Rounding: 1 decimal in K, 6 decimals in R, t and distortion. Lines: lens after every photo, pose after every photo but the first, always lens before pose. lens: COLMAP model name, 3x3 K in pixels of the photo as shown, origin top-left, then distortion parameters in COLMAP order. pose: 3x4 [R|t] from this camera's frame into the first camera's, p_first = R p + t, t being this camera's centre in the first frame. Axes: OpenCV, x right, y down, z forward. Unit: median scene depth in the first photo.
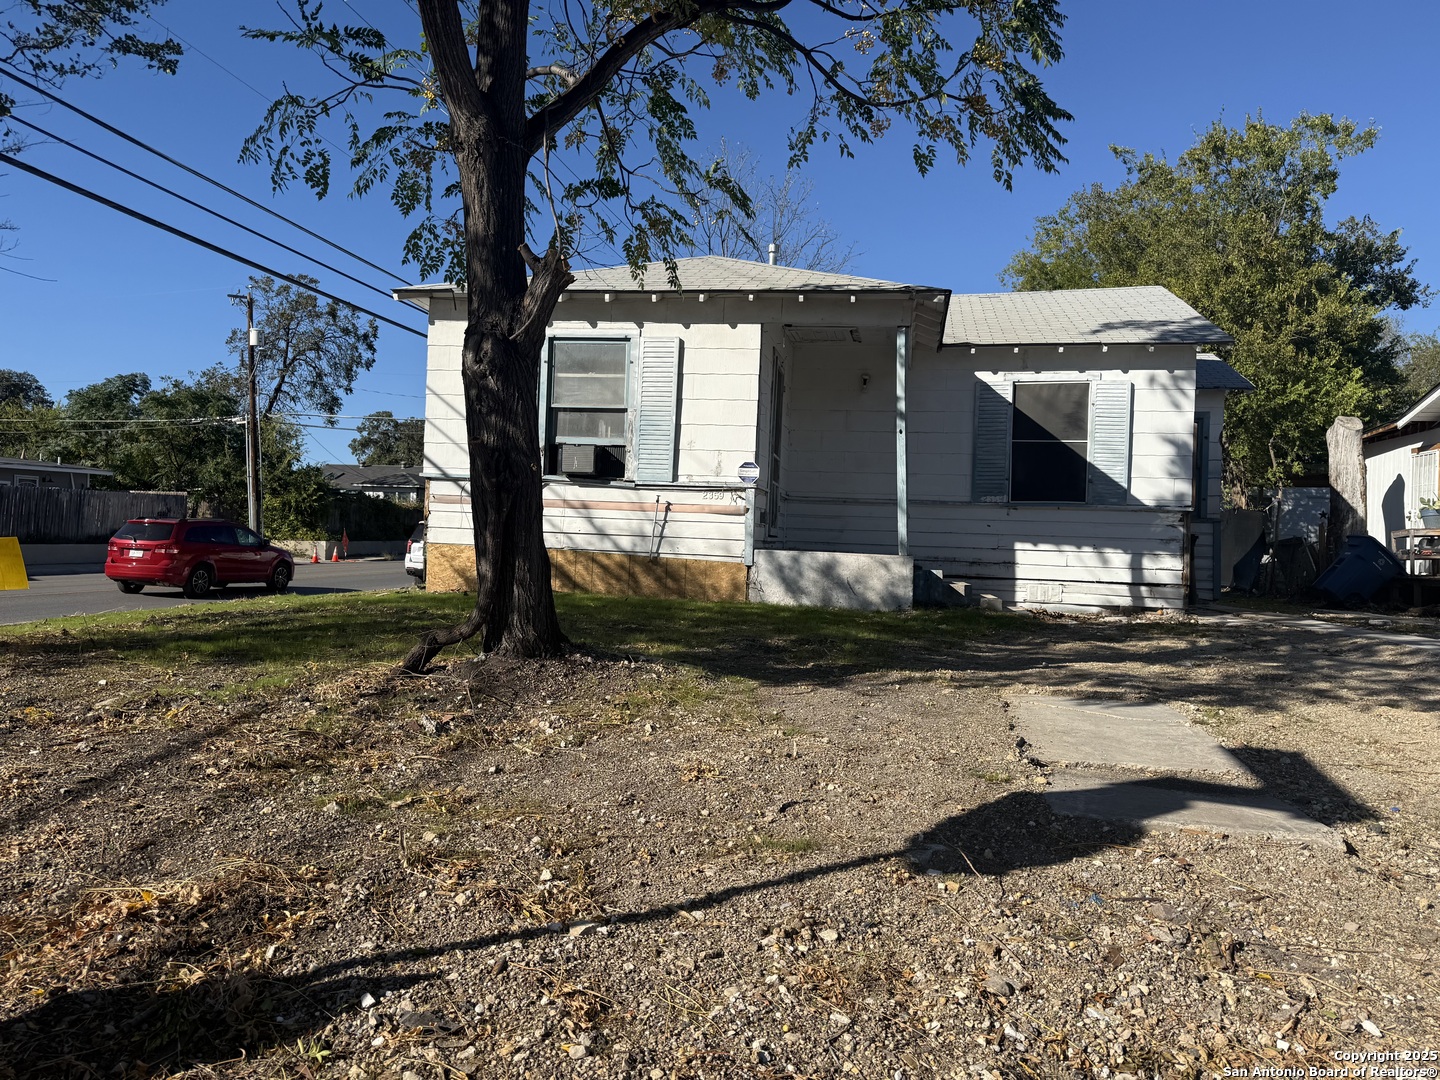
lens RADIAL K [[995.9, 0, 718.9], [0, 995.9, 544.4], [0, 0, 1]] dist [0.130204, -0.189452]
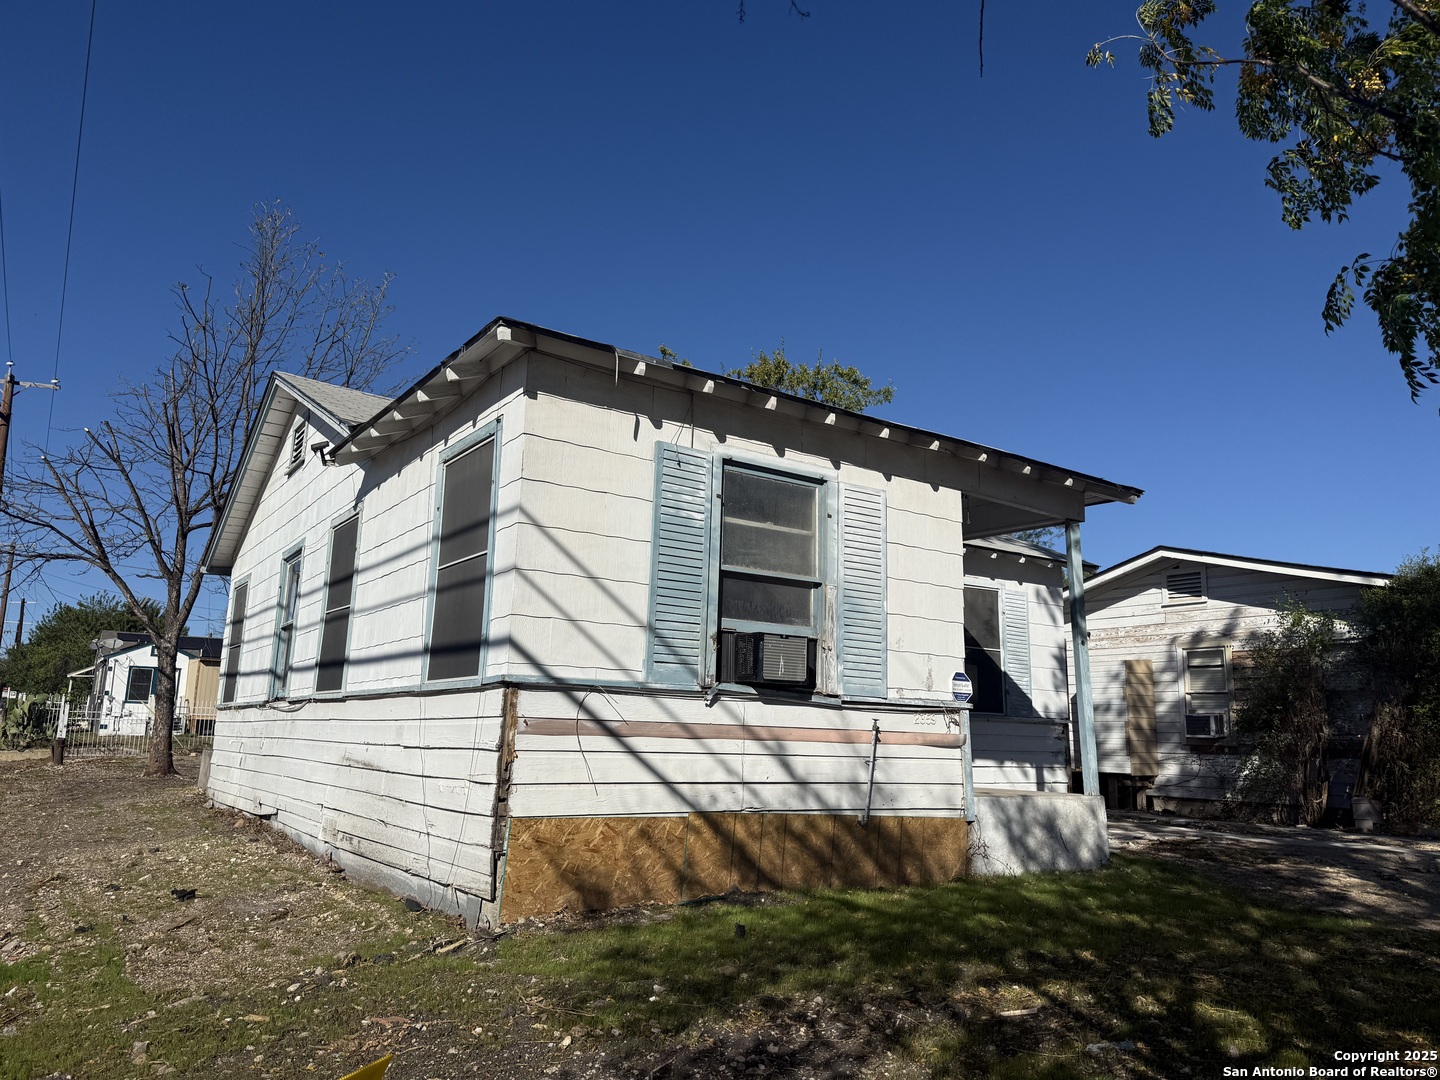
lens RADIAL K [[995.9, 0, 718.9], [0, 995.9, 544.4], [0, 0, 1]] dist [0.130204, -0.189452]
pose [[0.713040, 0.111053, 0.692272, -0.594854], [0.002064, 0.987039, -0.160465, -0.055773], [-0.701120, 0.115846, 0.703570, 0.578680]]
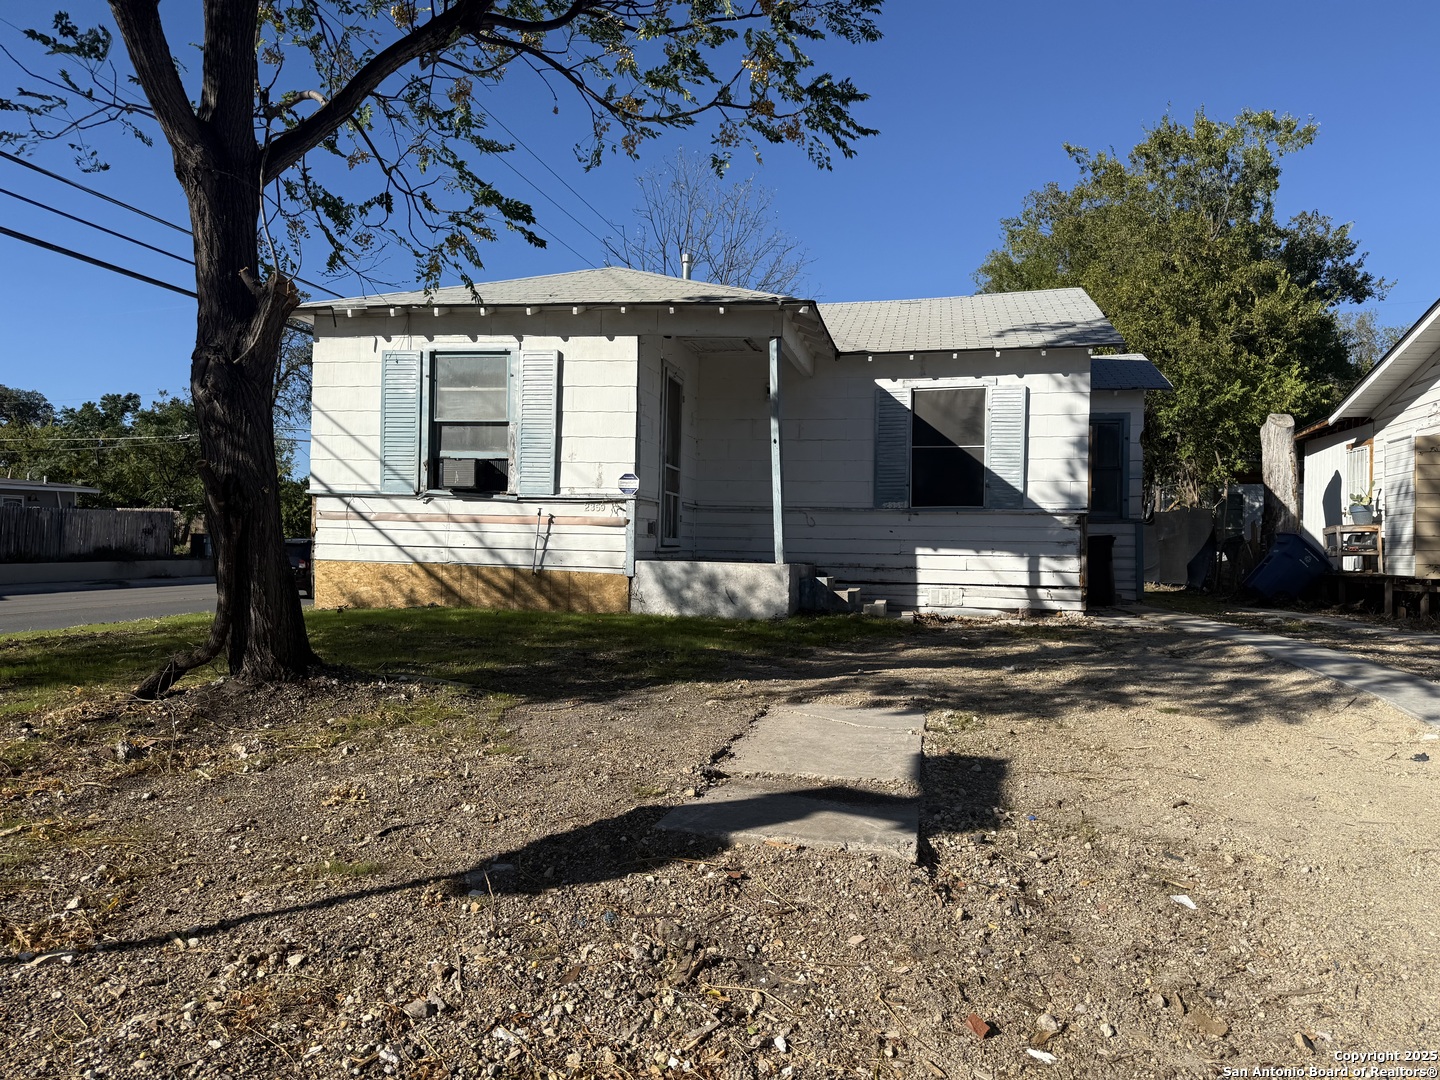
lens RADIAL K [[997.7, 0, 745.0], [0, 997.7, 547.3], [0, 0, 1]] dist [0.128689, -0.198957]
pose [[0.999820, -0.018532, -0.004098, 0.145280], [0.018527, 0.999828, -0.001204, -0.004810], [0.004119, 0.001128, 0.999991, -0.005210]]
